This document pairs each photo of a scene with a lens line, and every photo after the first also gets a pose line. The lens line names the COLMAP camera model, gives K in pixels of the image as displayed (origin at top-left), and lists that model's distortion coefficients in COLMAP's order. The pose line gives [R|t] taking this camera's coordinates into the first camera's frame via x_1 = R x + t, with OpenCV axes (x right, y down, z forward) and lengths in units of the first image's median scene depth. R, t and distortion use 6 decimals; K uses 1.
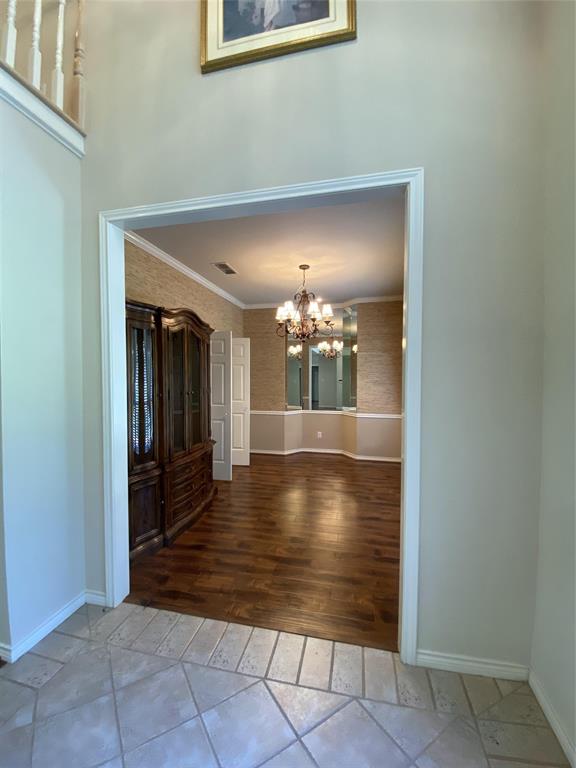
lens RADIAL K [[316.0, 0, 285.9], [0, 316.0, 381.8], [0, 0, 1]] dist [0.028830, -0.024368]
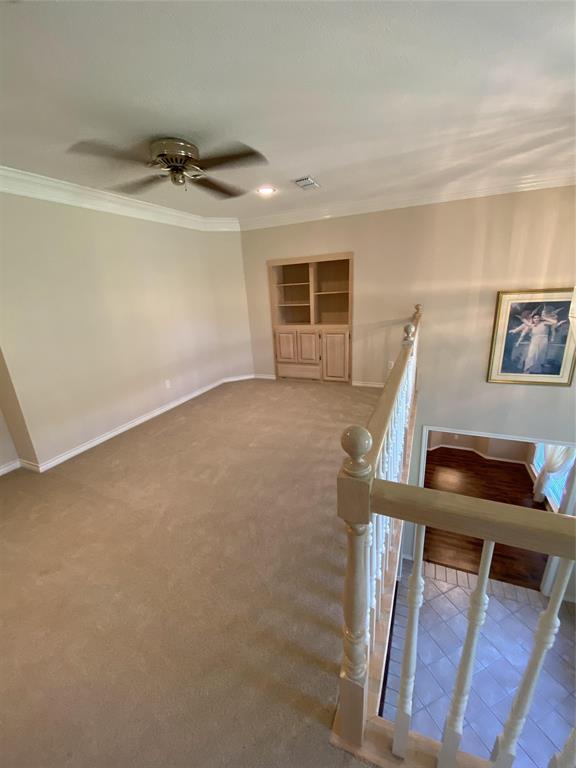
lens RADIAL K [[316.0, 0, 285.9], [0, 316.0, 381.8], [0, 0, 1]] dist [0.028830, -0.024368]
pose [[0.980774, 0.009293, -0.194924, -1.291568], [0.046748, 0.958593, 0.280918, -1.766339], [0.189463, -0.284629, 0.939729, -1.485812]]
